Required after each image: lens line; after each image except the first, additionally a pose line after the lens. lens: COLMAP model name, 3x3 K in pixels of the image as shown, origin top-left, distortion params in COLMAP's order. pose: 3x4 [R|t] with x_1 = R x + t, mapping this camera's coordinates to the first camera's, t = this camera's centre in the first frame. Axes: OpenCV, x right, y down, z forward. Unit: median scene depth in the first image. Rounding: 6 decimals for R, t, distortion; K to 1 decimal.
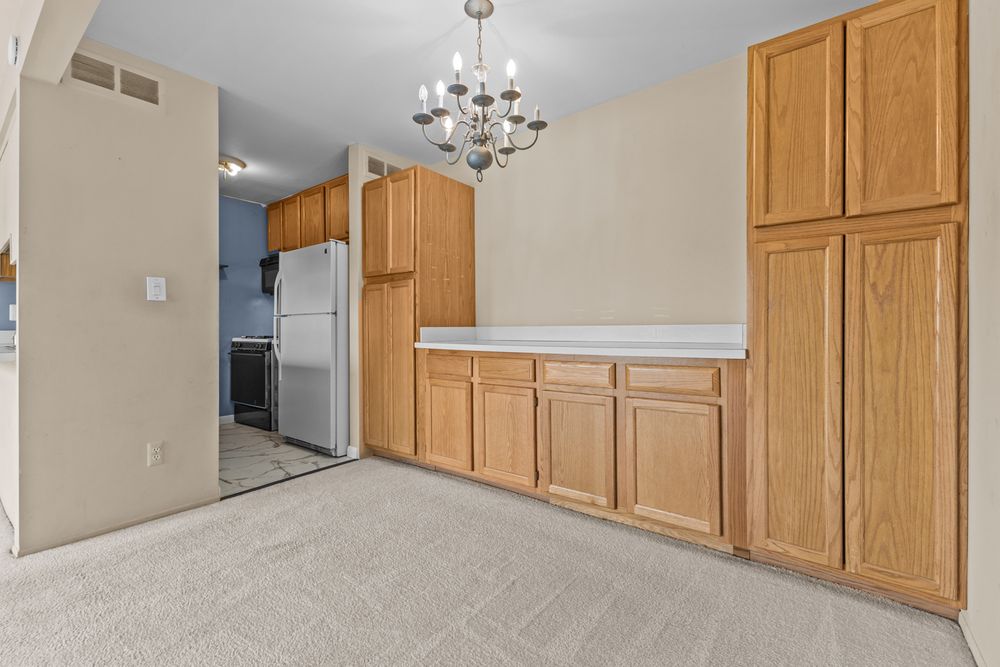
lens RADIAL K [[432.6, 0, 495.8], [0, 432.6, 327.7], [0, 0, 1]] dist [0.001434, 0.000040]
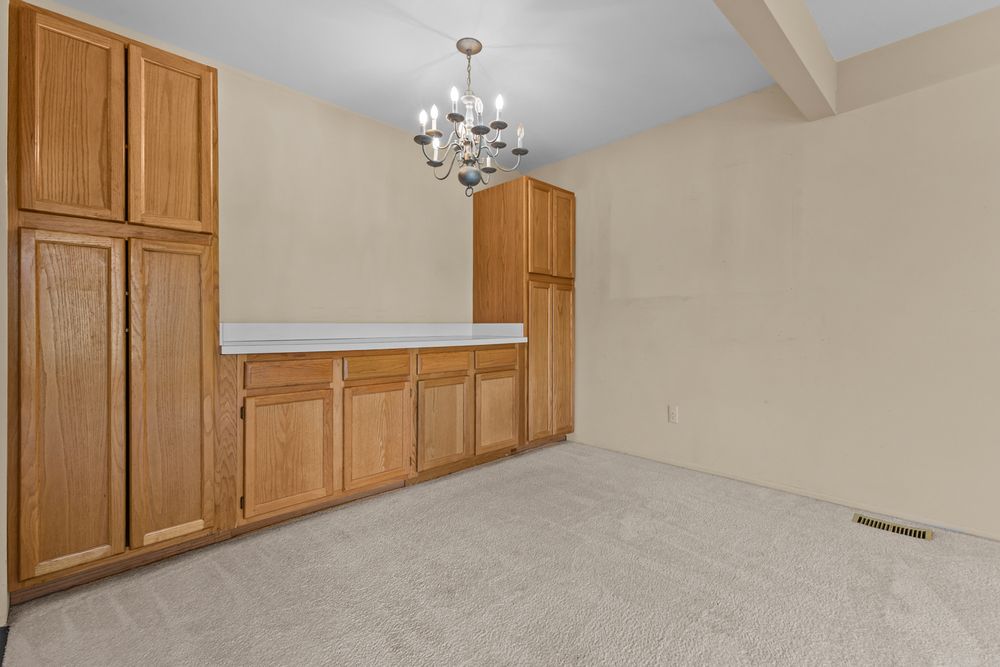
lens RADIAL K [[432.6, 0, 495.8], [0, 432.6, 327.7], [0, 0, 1]] dist [0.001434, 0.000040]
pose [[0.156109, 0.006790, 0.987716, -0.851772], [0.008754, 0.999928, -0.008257, 0.016809], [-0.987701, 0.009936, 0.156038, 0.558768]]
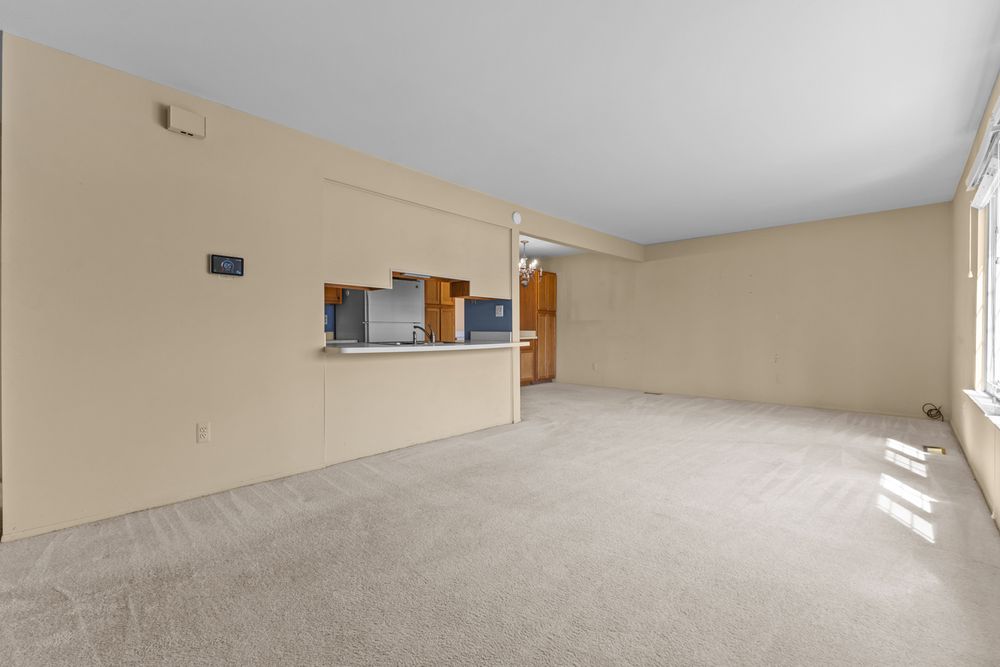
lens RADIAL K [[417.0, 0, 478.8], [0, 417.0, 330.8], [0, 0, 1]] dist [0.000714, 0.000053]
pose [[0.137667, 0.006126, 0.990460, -3.345557], [-0.000031, 0.999981, -0.006181, 0.012084], [-0.990479, 0.000821, 0.137664, 0.715688]]
